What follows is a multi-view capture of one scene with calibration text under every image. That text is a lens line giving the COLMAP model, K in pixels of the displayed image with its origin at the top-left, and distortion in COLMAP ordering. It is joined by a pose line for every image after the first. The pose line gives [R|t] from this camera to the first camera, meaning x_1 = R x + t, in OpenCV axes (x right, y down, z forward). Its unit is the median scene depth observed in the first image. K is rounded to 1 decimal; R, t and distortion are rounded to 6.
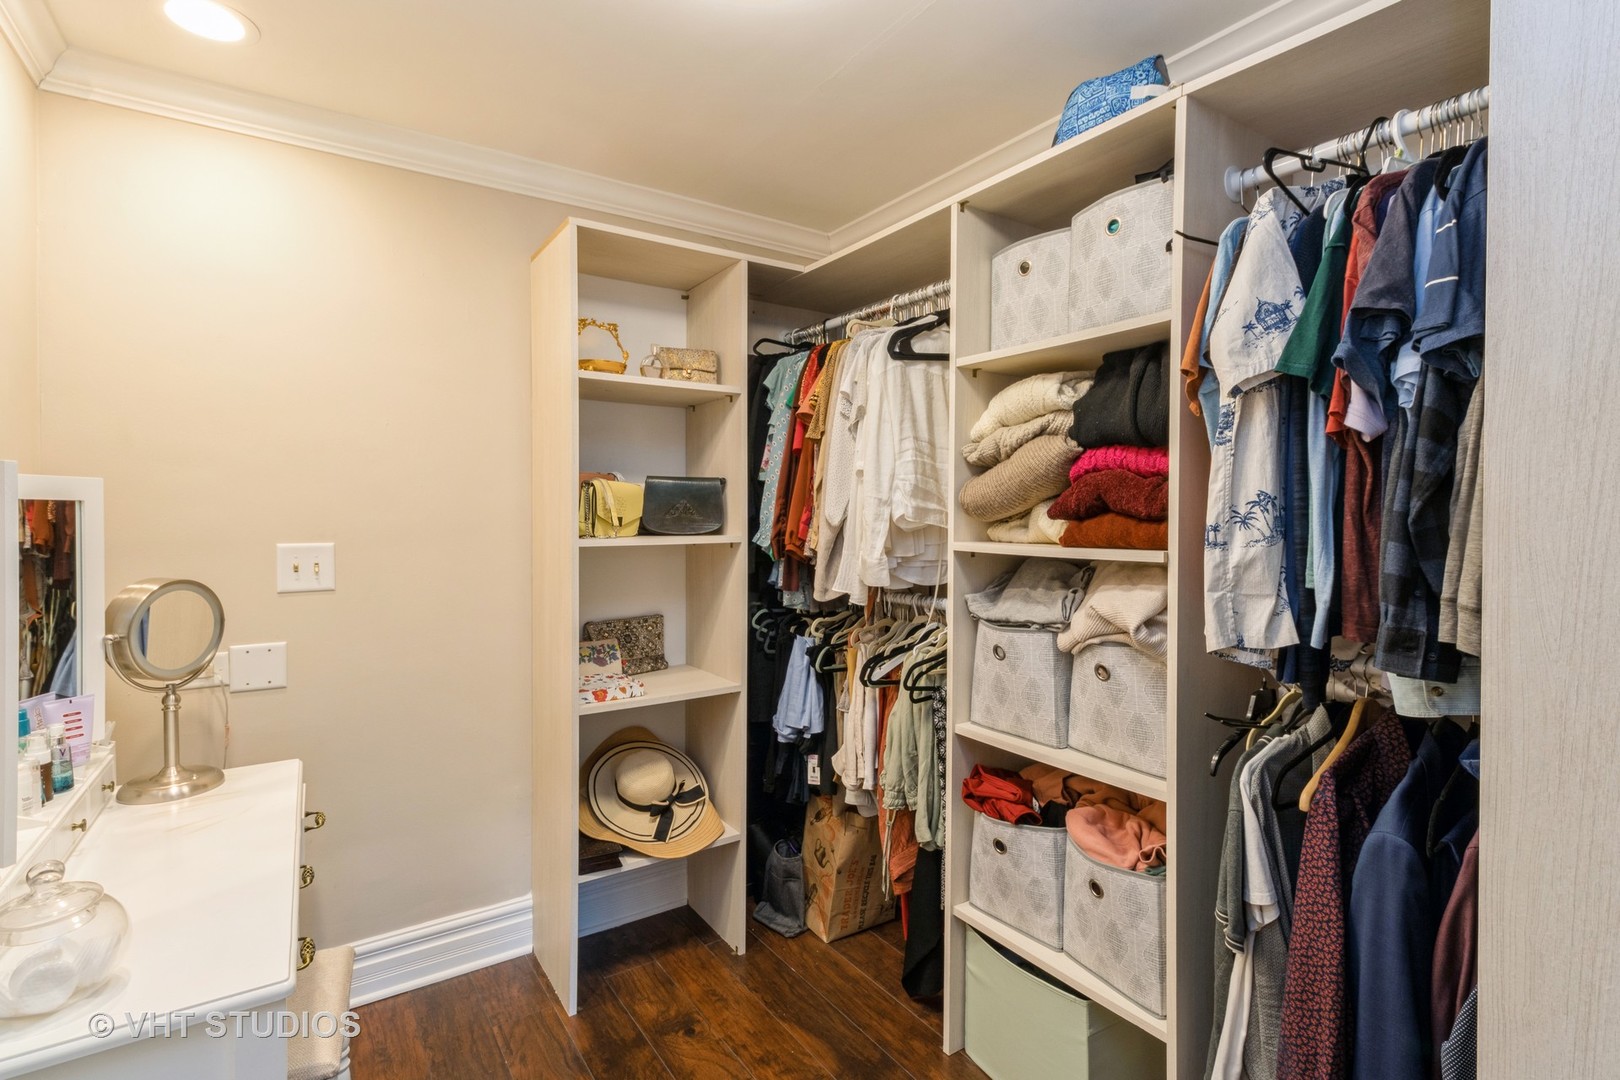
lens RADIAL K [[761.0, 0, 809.7], [0, 761.0, 532.5], [0, 0, 1]] dist [0.007244, -0.000439]
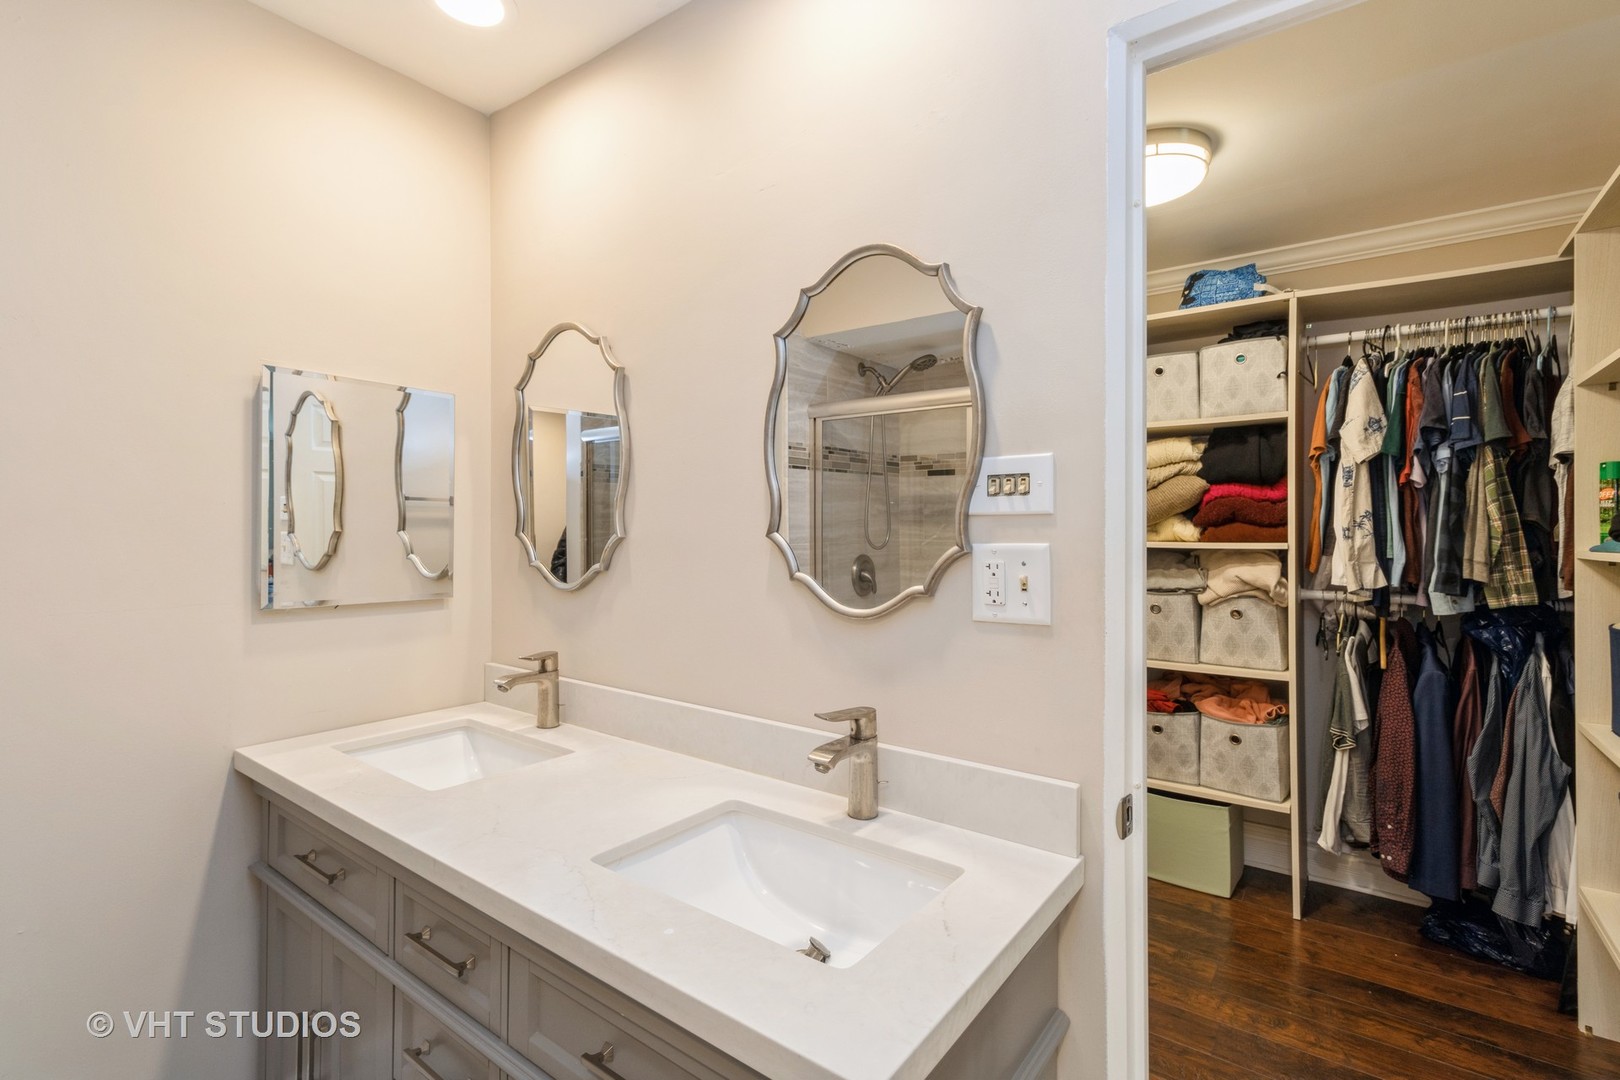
lens RADIAL K [[761.0, 0, 772.5], [0, 761.0, 535.5], [0, 0, 1]] dist [0.007244, -0.000439]
pose [[0.947919, -0.008180, 0.318407, -1.203893], [0.012230, 0.999868, -0.010724, 0.011093], [-0.318277, 0.014059, 0.947893, -0.321510]]
